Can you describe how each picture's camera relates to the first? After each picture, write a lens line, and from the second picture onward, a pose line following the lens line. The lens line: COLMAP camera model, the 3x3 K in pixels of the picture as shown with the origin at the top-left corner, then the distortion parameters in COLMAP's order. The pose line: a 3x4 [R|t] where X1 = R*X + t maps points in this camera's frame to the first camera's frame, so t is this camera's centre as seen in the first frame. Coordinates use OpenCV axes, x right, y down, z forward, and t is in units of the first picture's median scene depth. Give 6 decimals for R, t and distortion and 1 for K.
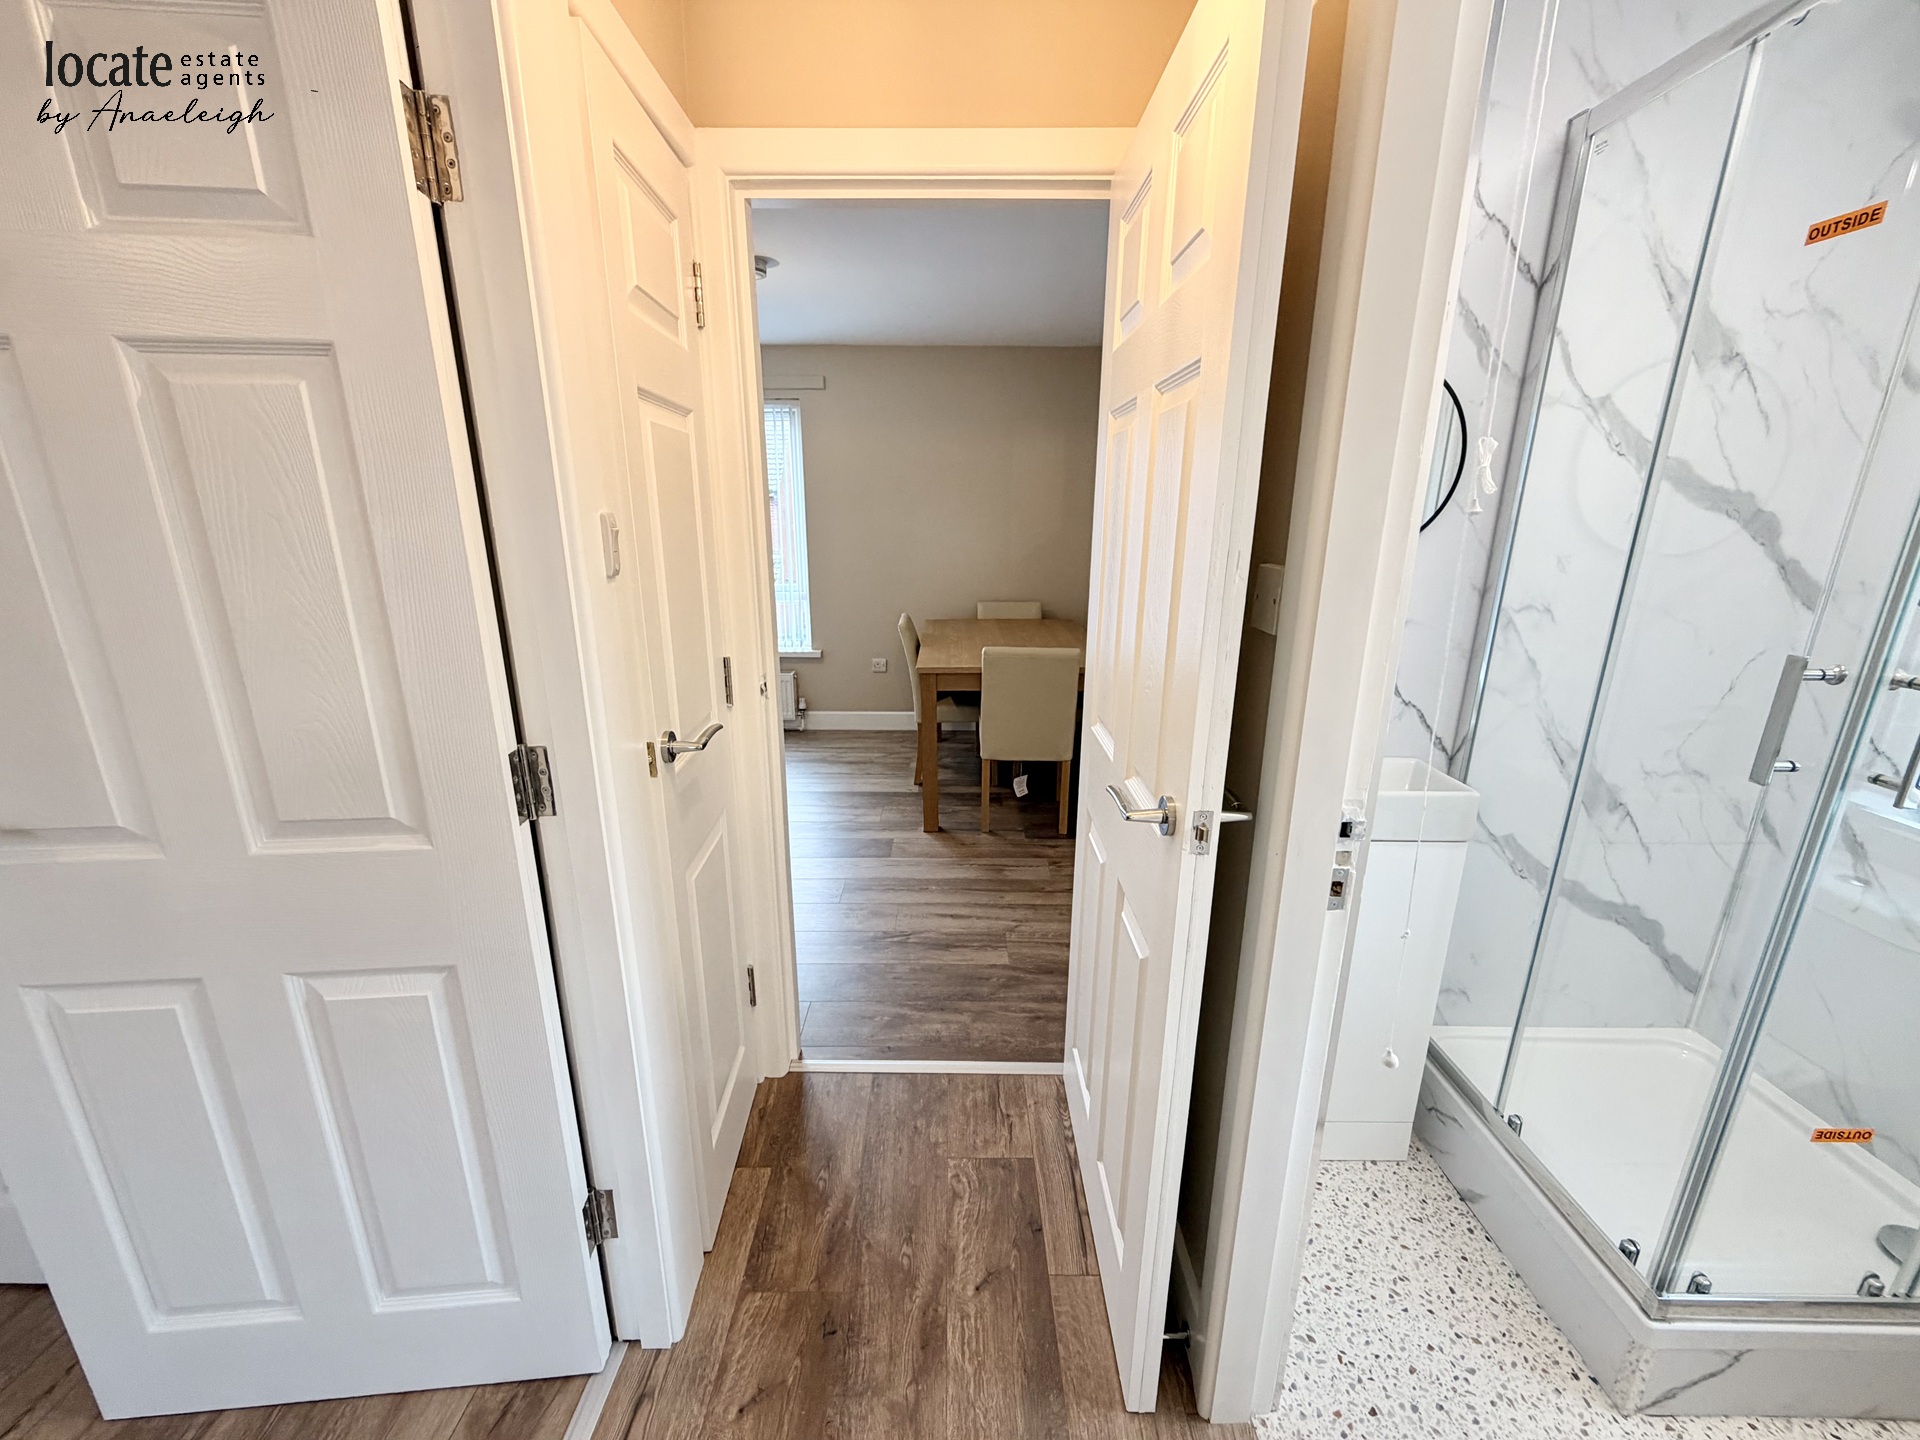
lens RADIAL K [[766.5, 0, 954.8], [0, 766.5, 724.5], [0, 0, 1]] dist [0.000577, -0.000146]
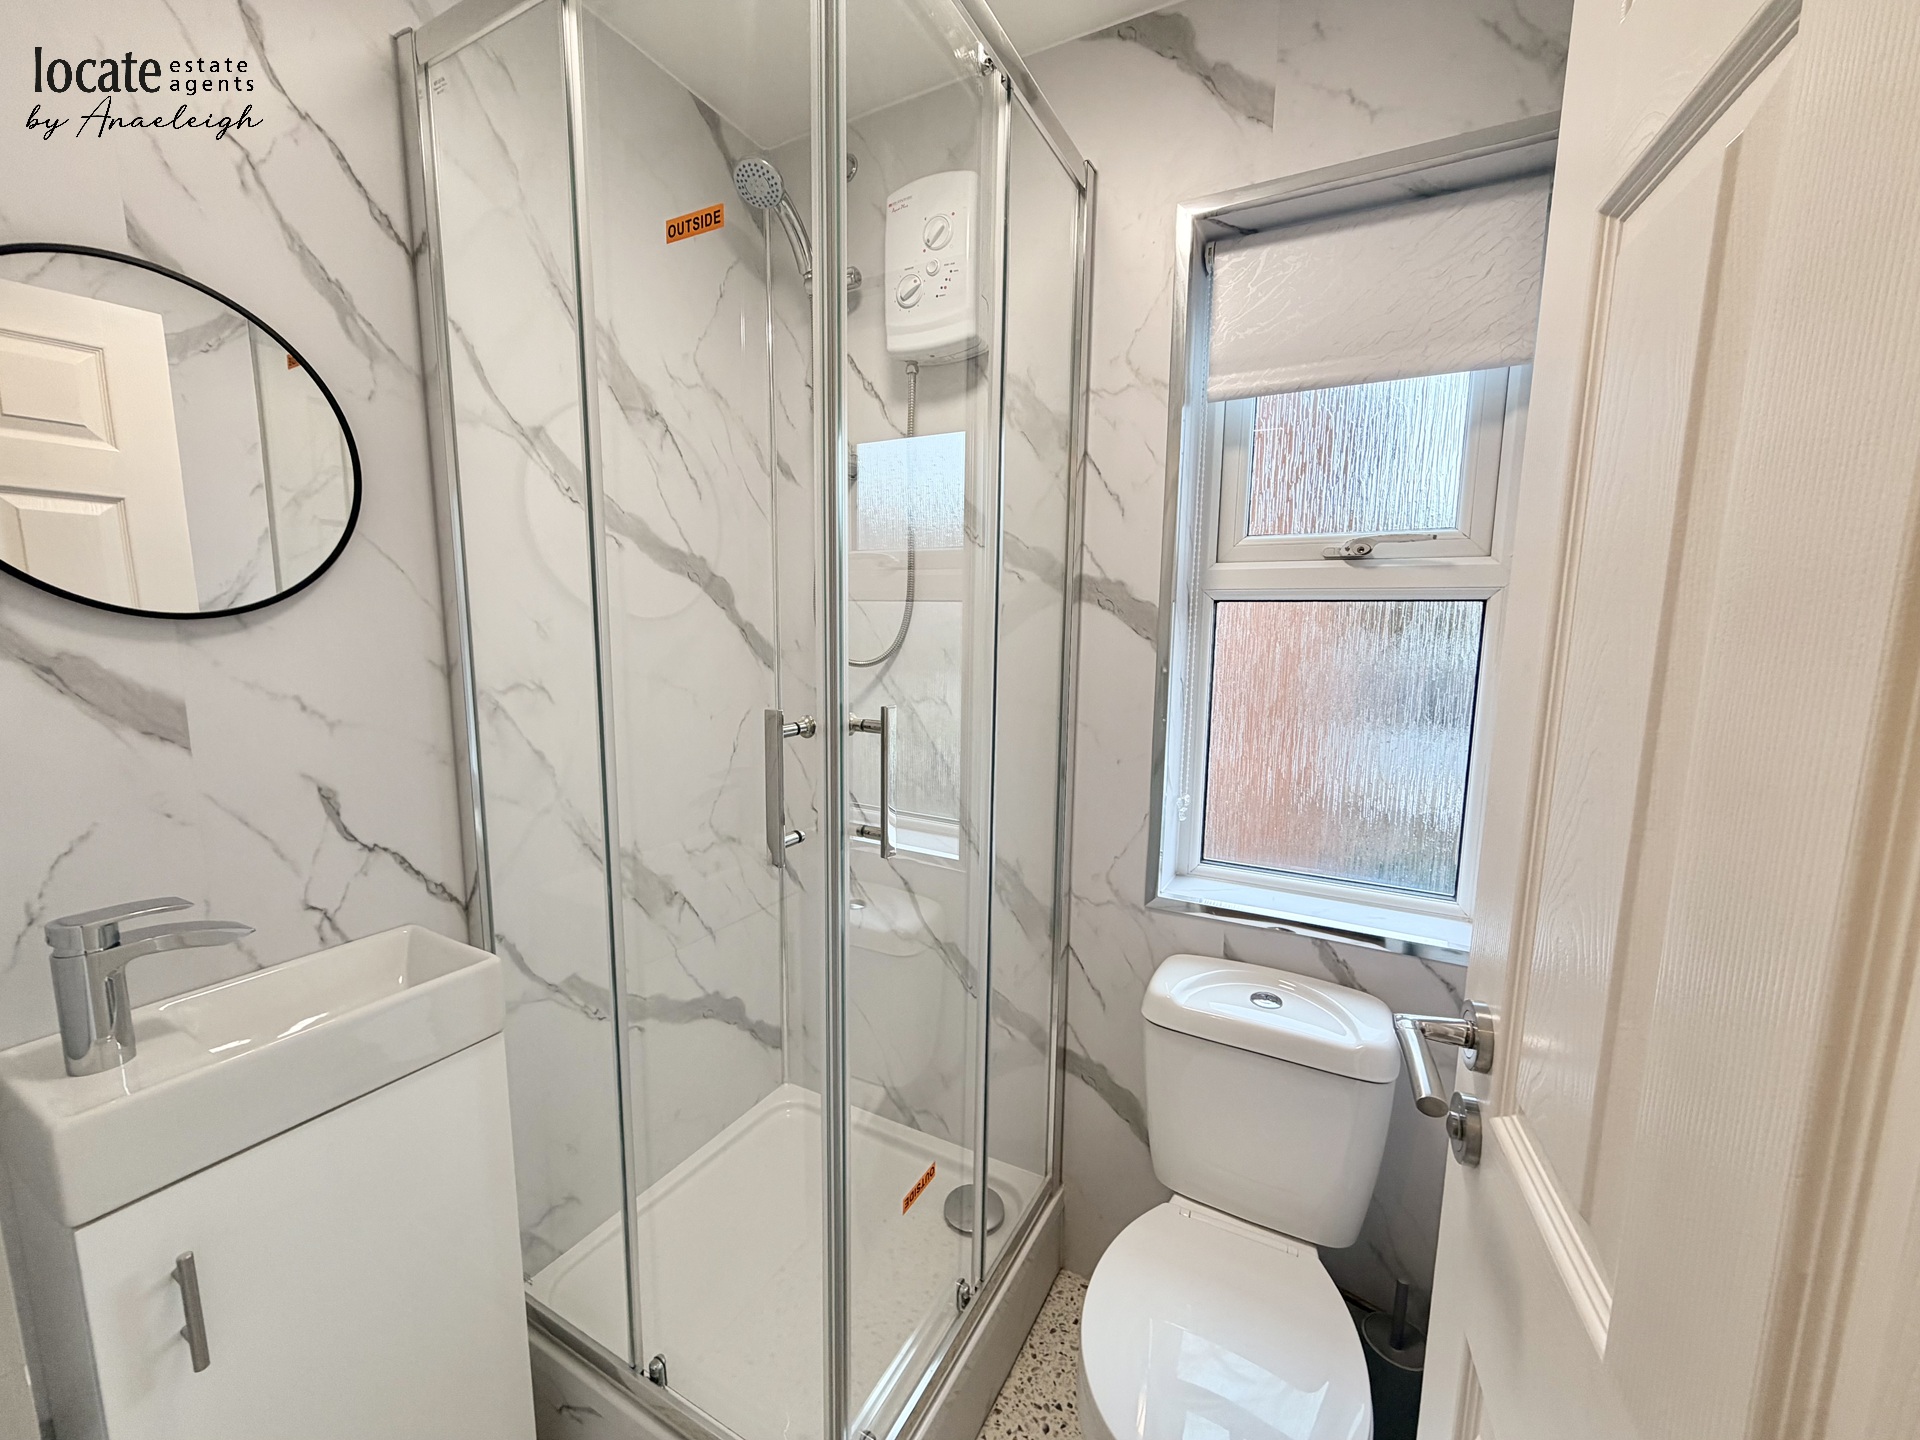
lens RADIAL K [[766.5, 0, 954.8], [0, 766.5, 724.5], [0, 0, 1]] dist [0.000577, -0.000146]
pose [[0.476342, -0.121323, 0.870850, 0.296081], [0.230708, 0.972978, 0.009358, -0.023076], [-0.848453, 0.196454, 0.491460, 0.270860]]
